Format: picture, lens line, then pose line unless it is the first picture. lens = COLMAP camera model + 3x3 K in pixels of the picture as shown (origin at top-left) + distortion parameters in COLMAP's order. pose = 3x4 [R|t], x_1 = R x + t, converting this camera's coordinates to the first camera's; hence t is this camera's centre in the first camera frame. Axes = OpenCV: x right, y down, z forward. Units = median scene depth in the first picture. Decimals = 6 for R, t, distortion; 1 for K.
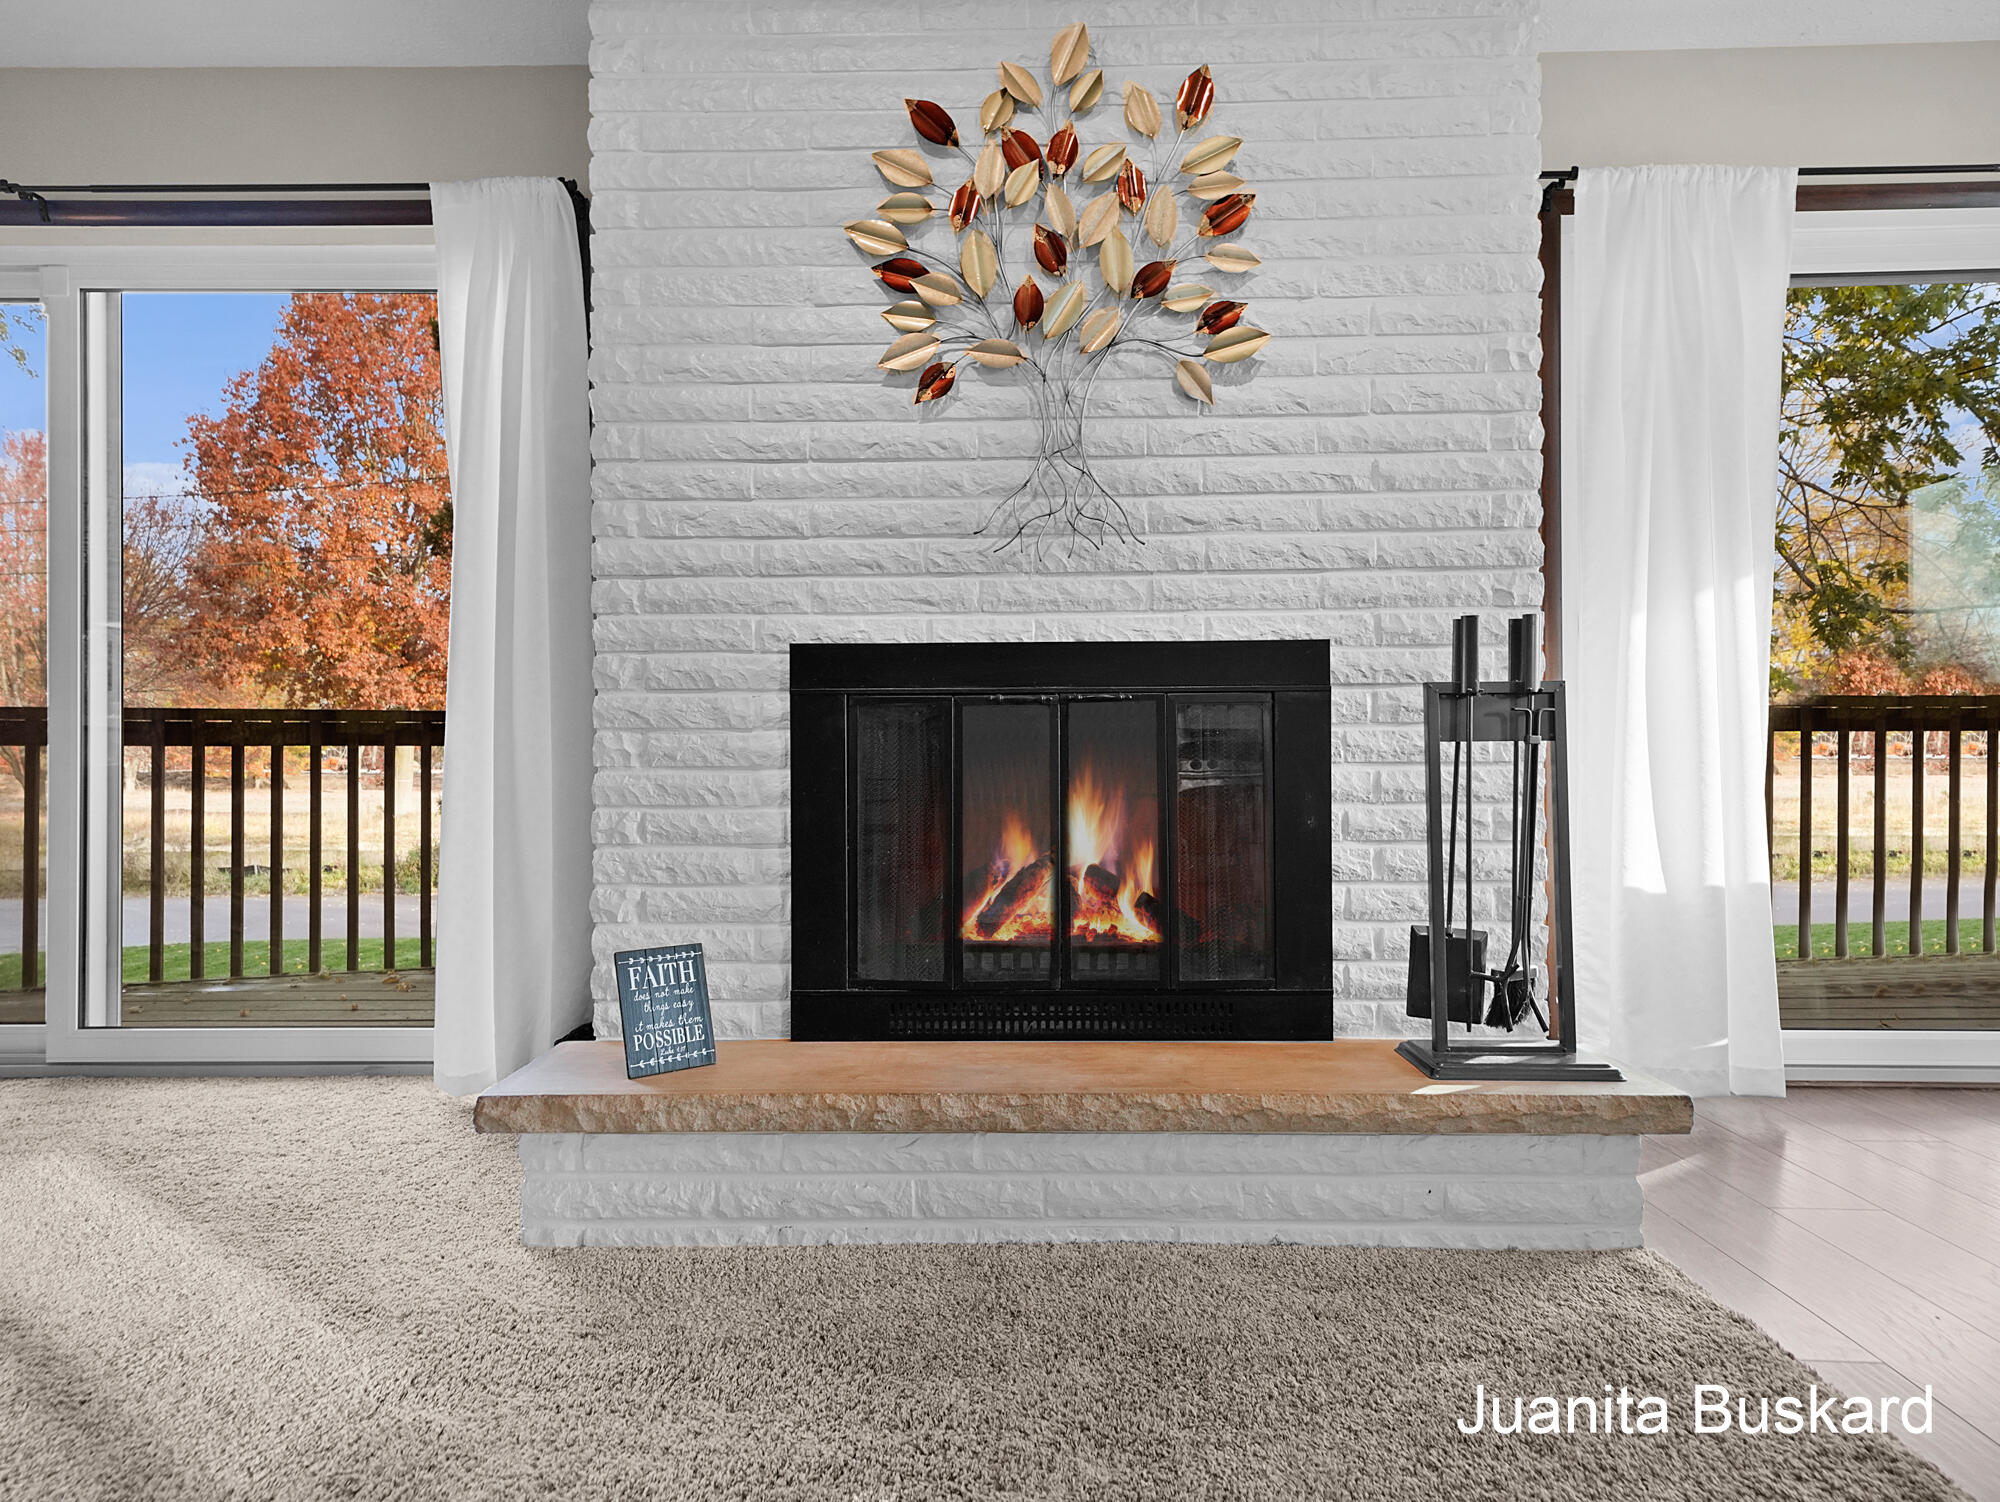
lens RADIAL K [[1096.2, 0, 999.0], [0, 1096.2, 763.4], [0, 0, 1]] dist [0.016202, -0.000103]
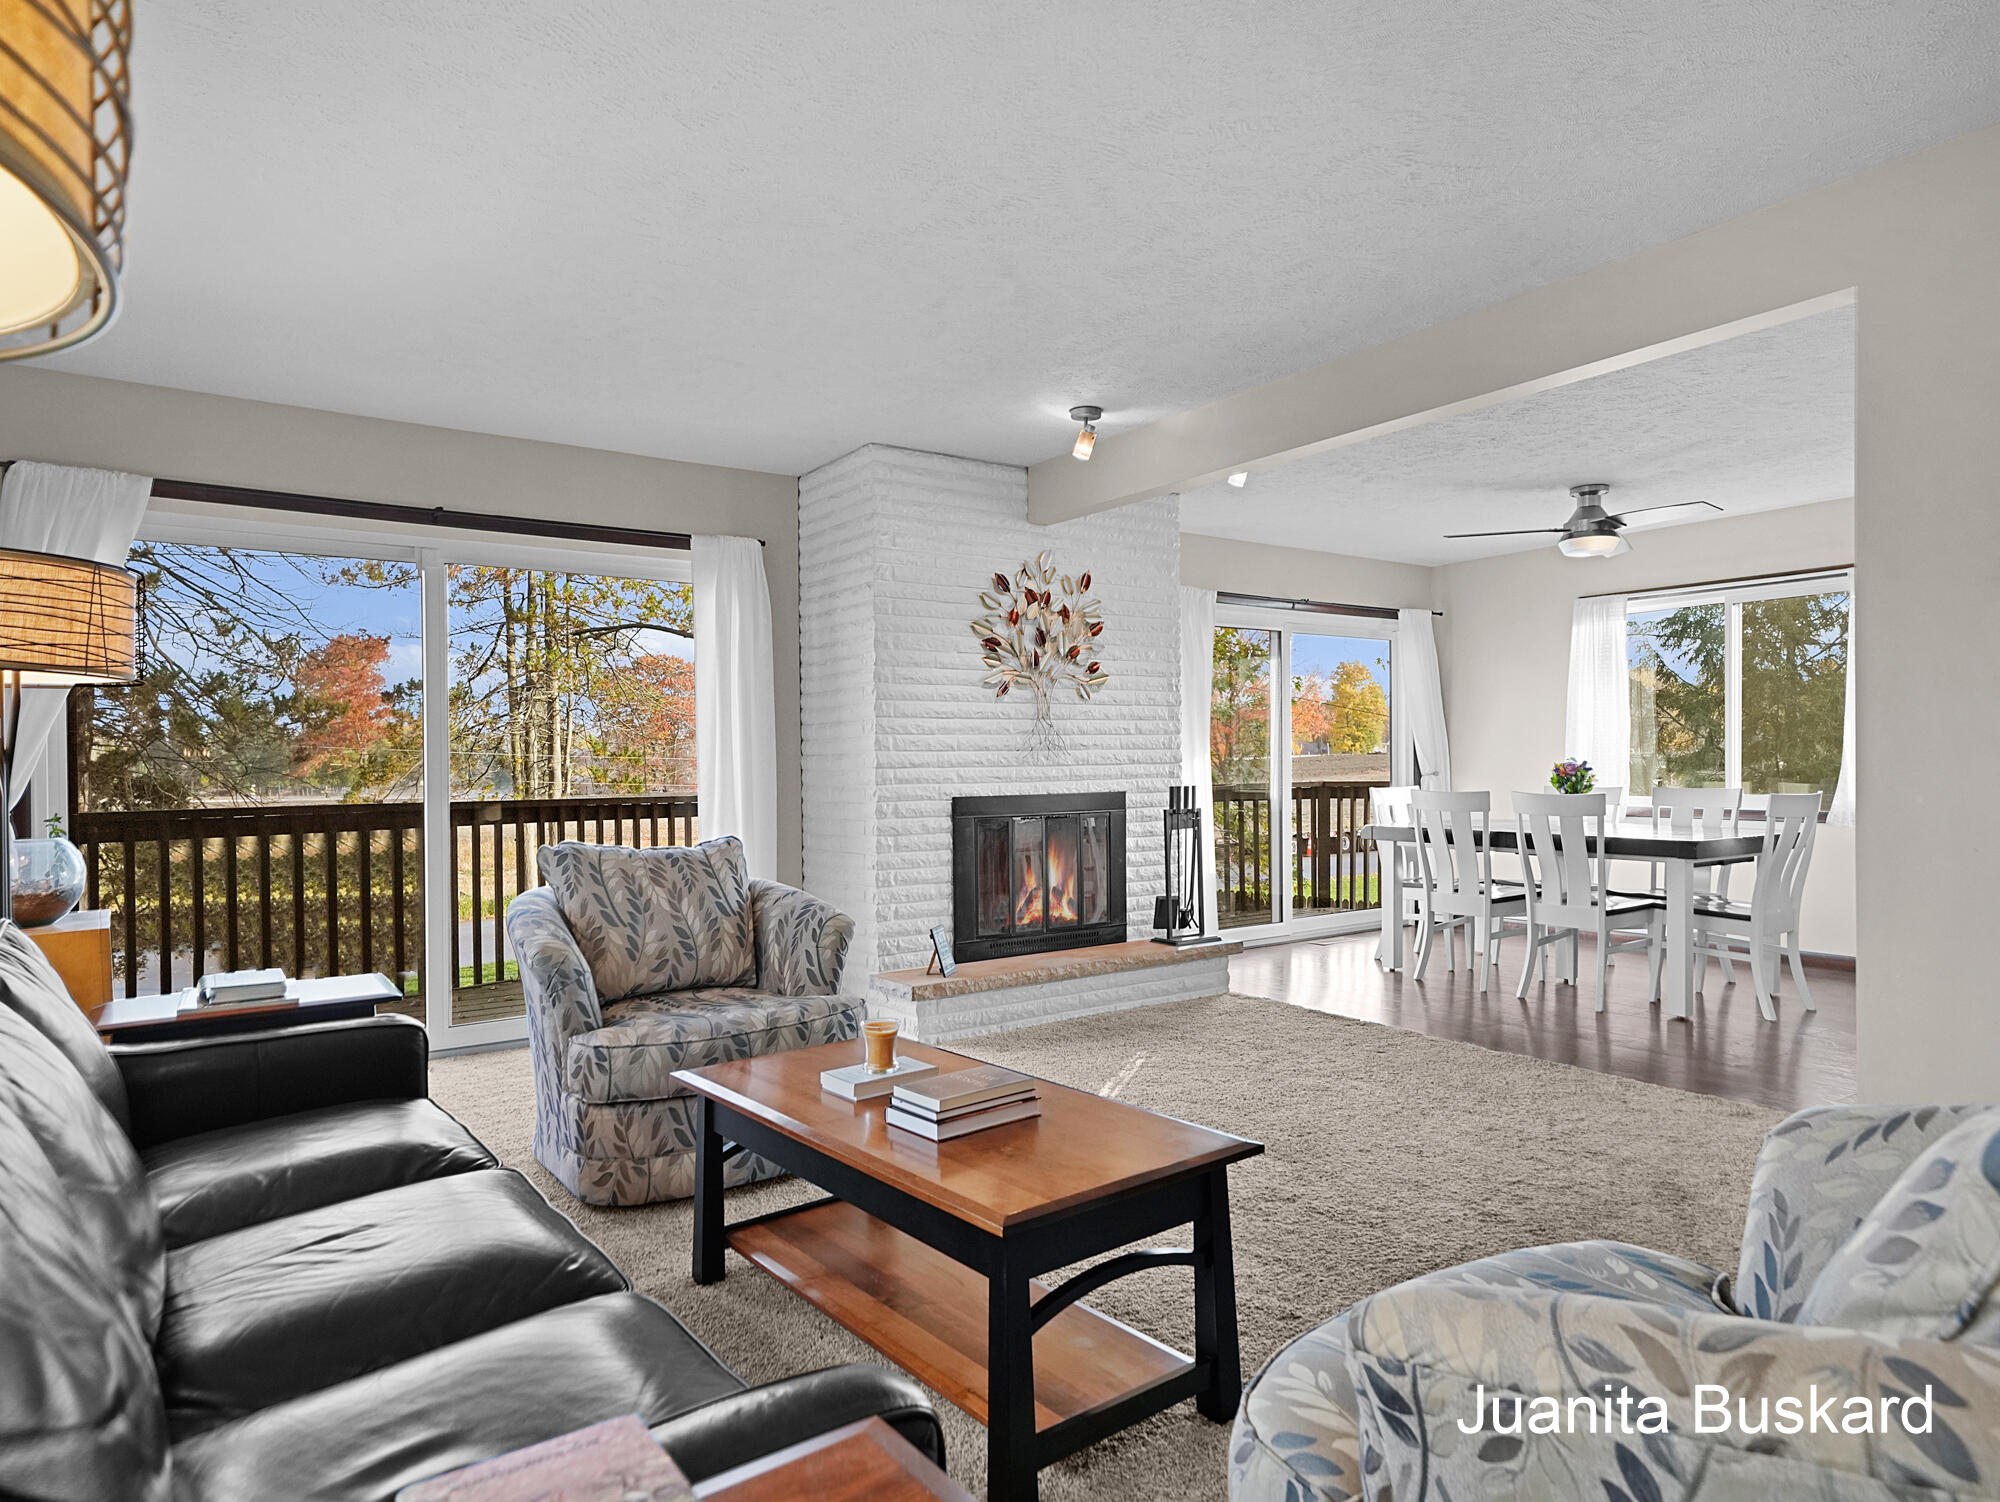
lens RADIAL K [[1181.5, 0, 997.5], [0, 1181.5, 761.9], [0, 0, 1]] dist [-0.000209, -0.000746]
pose [[0.811213, -0.004387, 0.584734, -1.593677], [-0.000979, 0.999960, 0.008861, -0.205858], [-0.584750, -0.007760, 0.811177, -1.115186]]
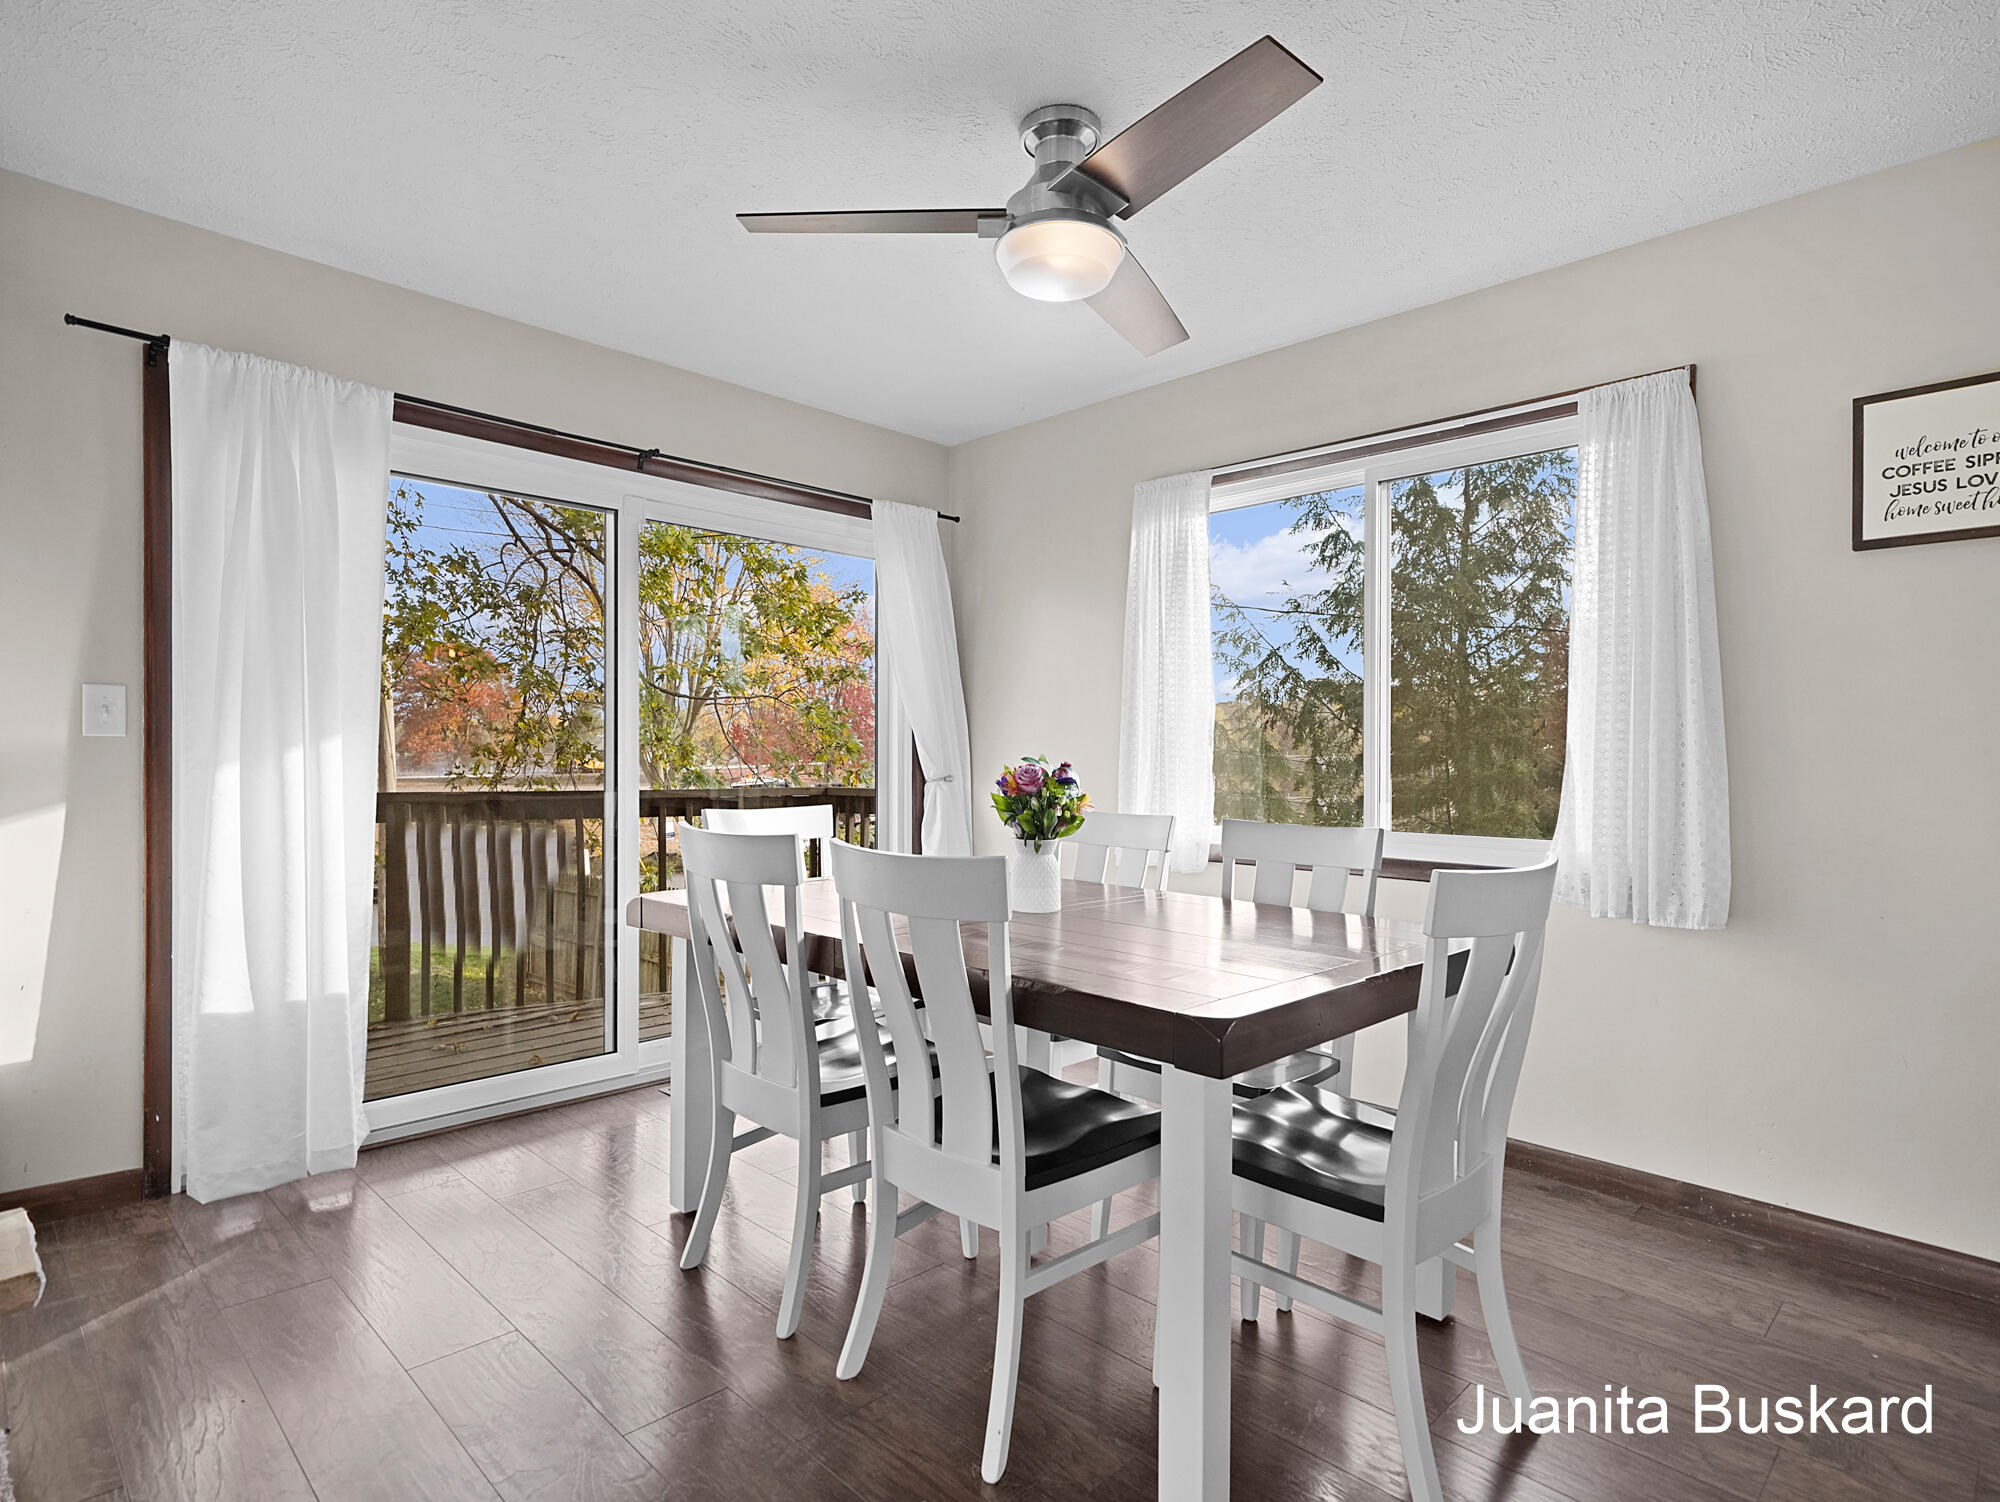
lens RADIAL K [[1049.8, 0, 996.3], [0, 1049.8, 743.3], [0, 0, 1]] dist [-0.000738, -0.000038]
pose [[0.693589, 0.017948, 0.720147, 0.437177], [-0.021831, 0.999754, -0.003890, -0.200673], [-0.720040, -0.013024, 0.693811, -0.335364]]
